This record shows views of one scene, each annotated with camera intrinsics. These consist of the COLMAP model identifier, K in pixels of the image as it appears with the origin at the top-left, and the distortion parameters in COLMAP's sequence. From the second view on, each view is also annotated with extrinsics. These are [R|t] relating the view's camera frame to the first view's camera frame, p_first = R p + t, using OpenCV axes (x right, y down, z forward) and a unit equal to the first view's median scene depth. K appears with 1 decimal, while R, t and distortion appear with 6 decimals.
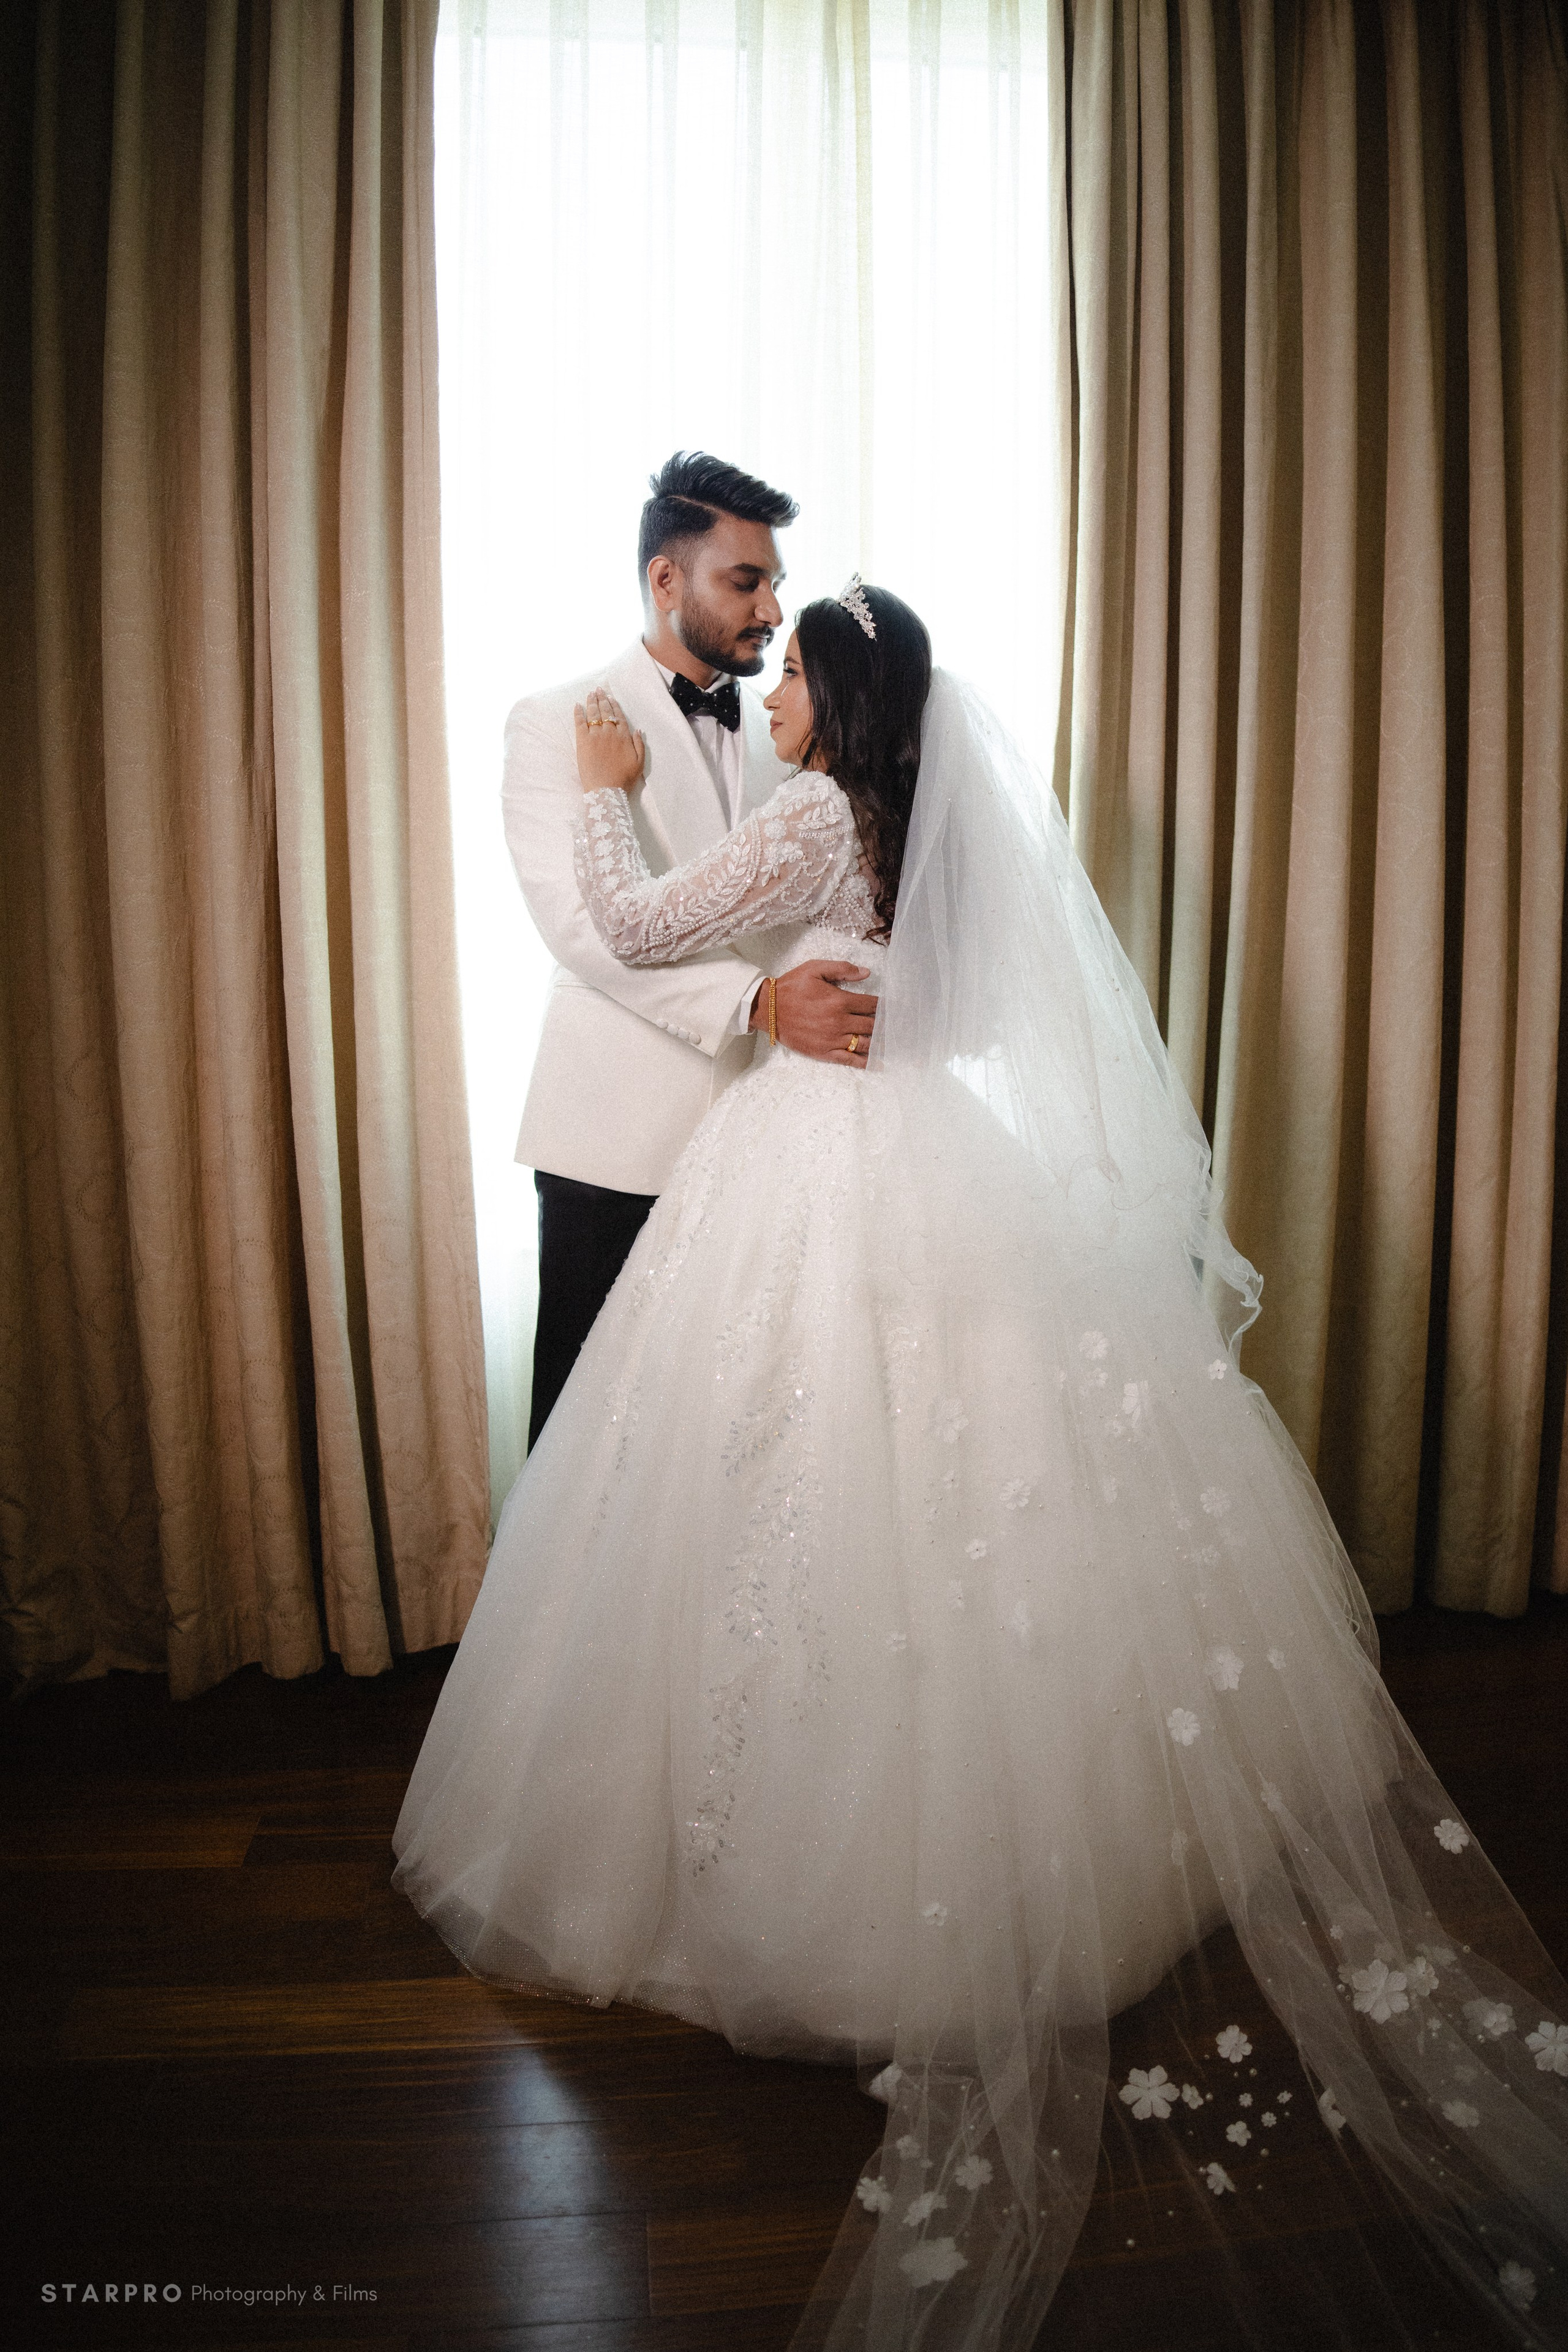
lens RADIAL K [[2733.2, 0, 784.0], [0, 2733.2, 1176.0], [0, 0, 1]] dist [0.004632, 0.015588]
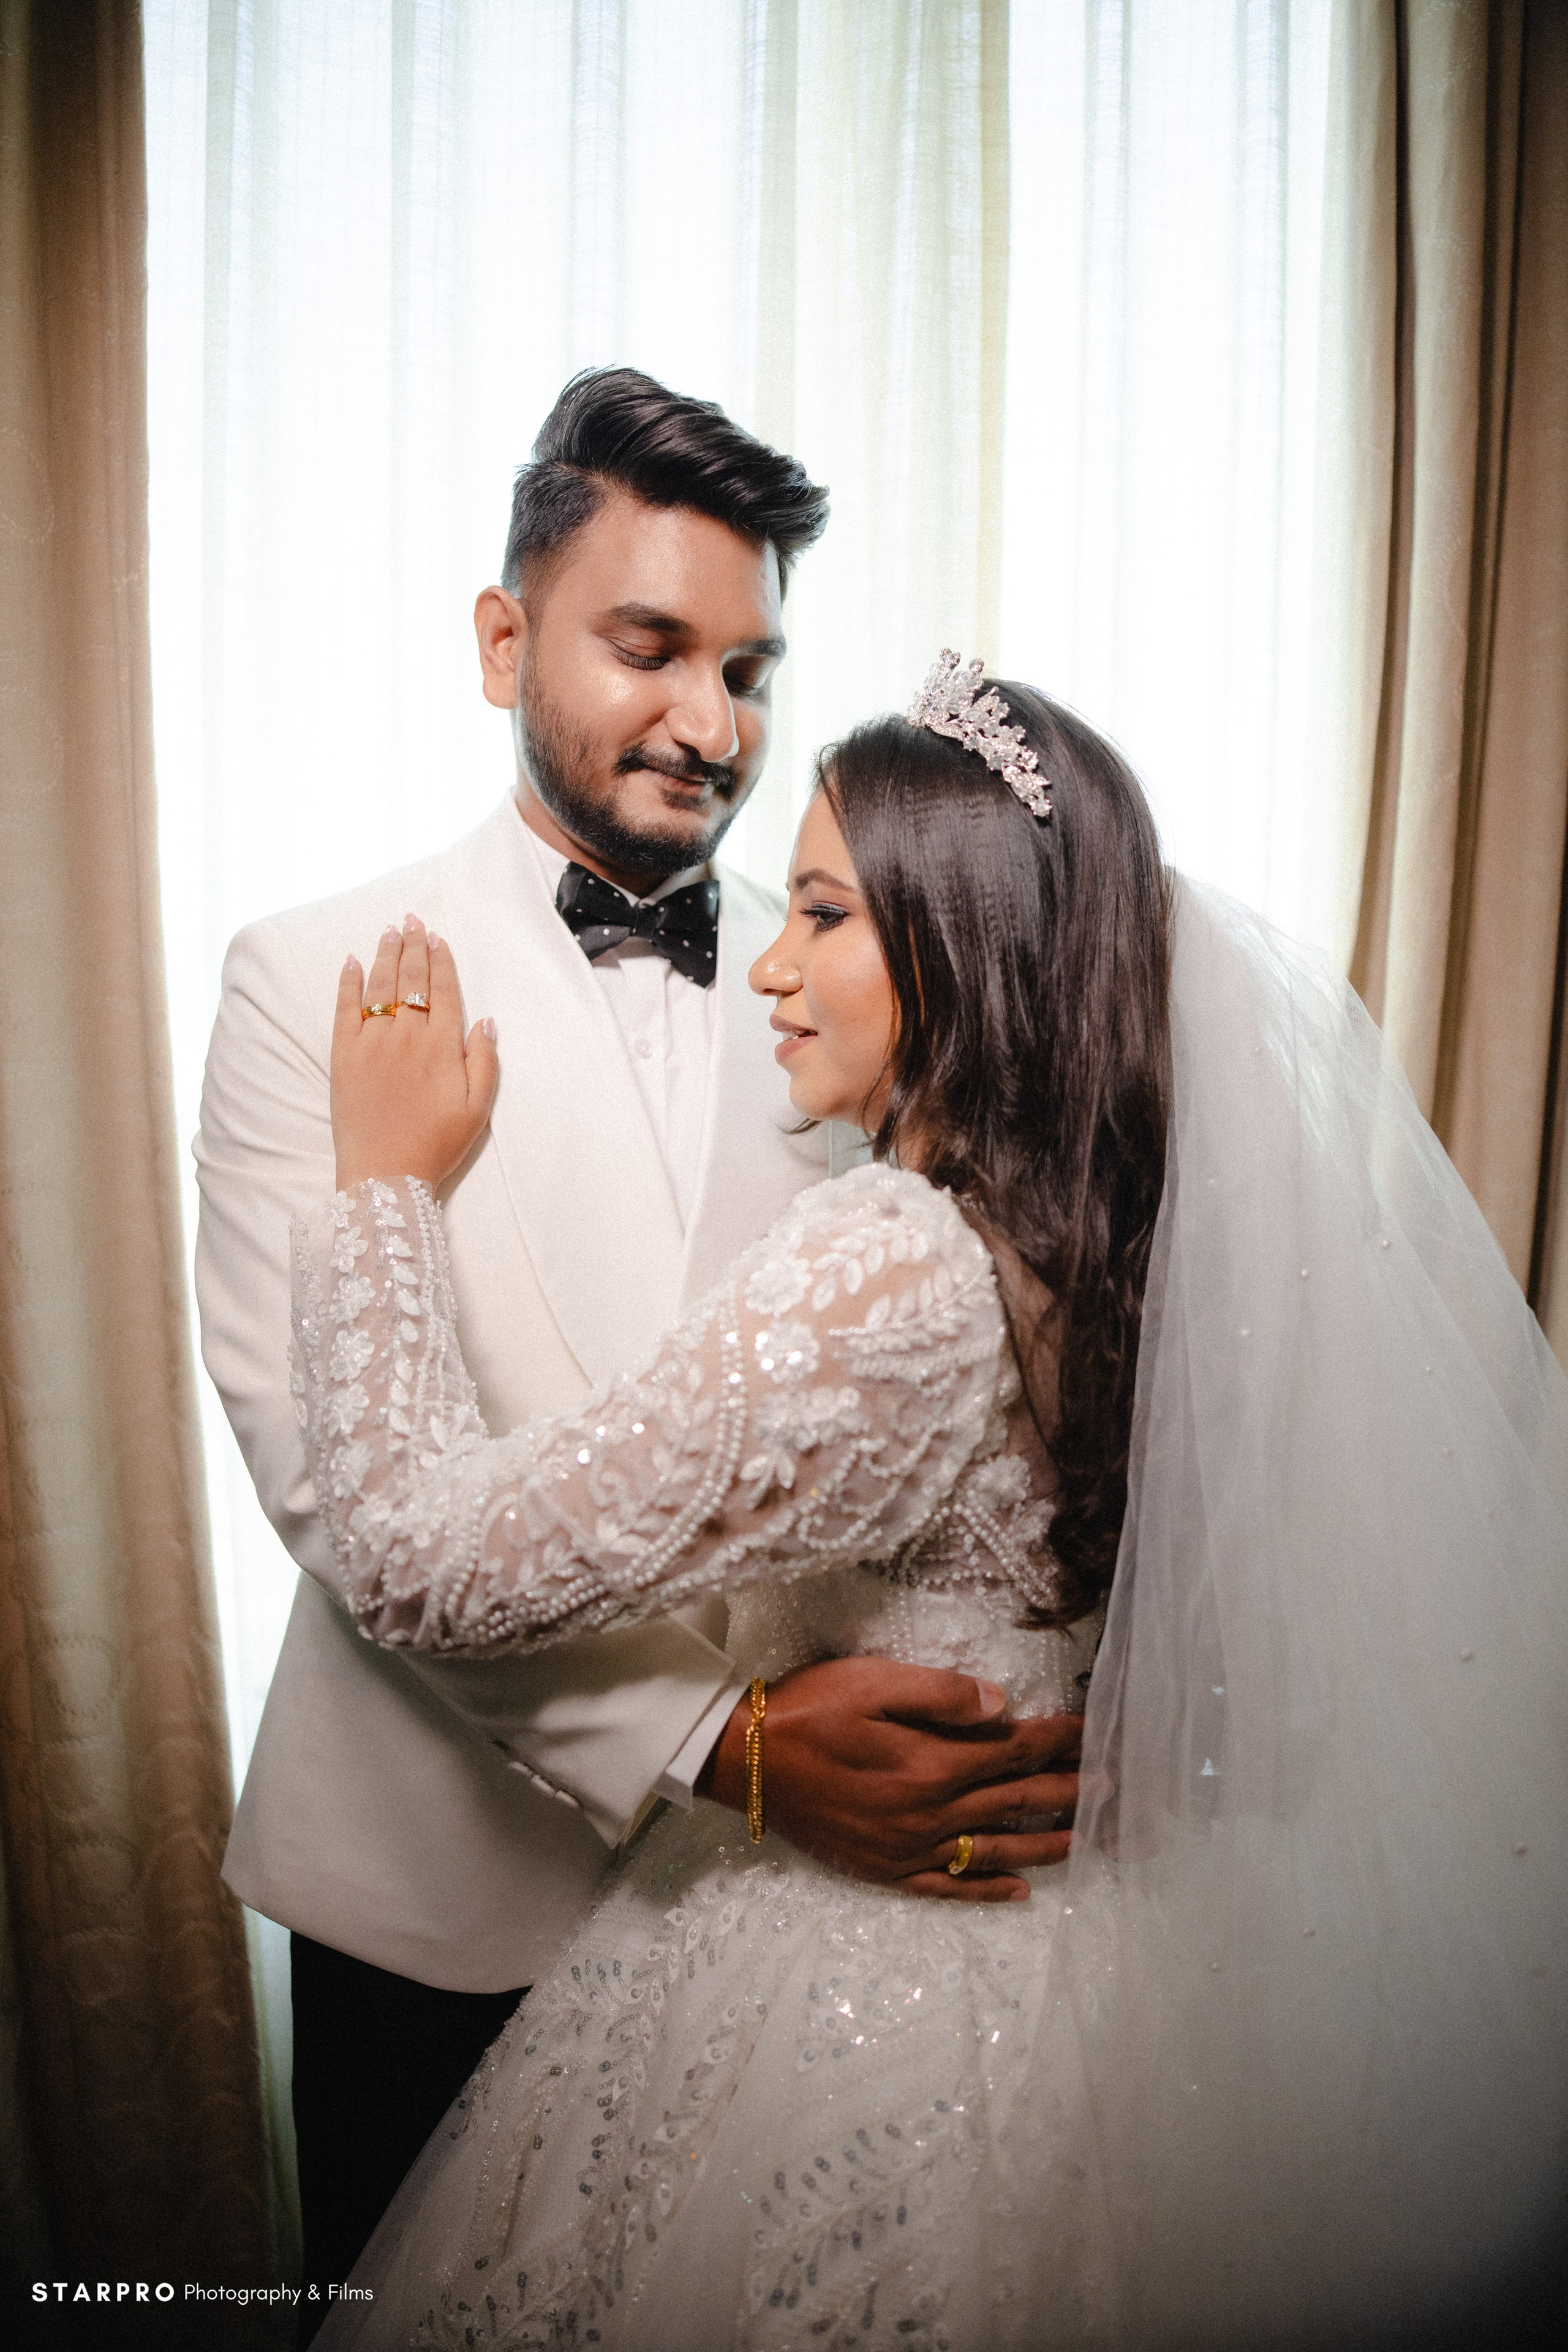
lens RADIAL K [[2733.2, 0, 784.0], [0, 2733.2, 1176.0], [0, 0, 1]] dist [0.004632, 0.015588]
pose [[0.999948, 0.009887, -0.002379, -0.002937], [-0.009950, 0.999554, -0.028156, -0.135540], [0.002100, 0.028178, 0.999601, 0.616231]]
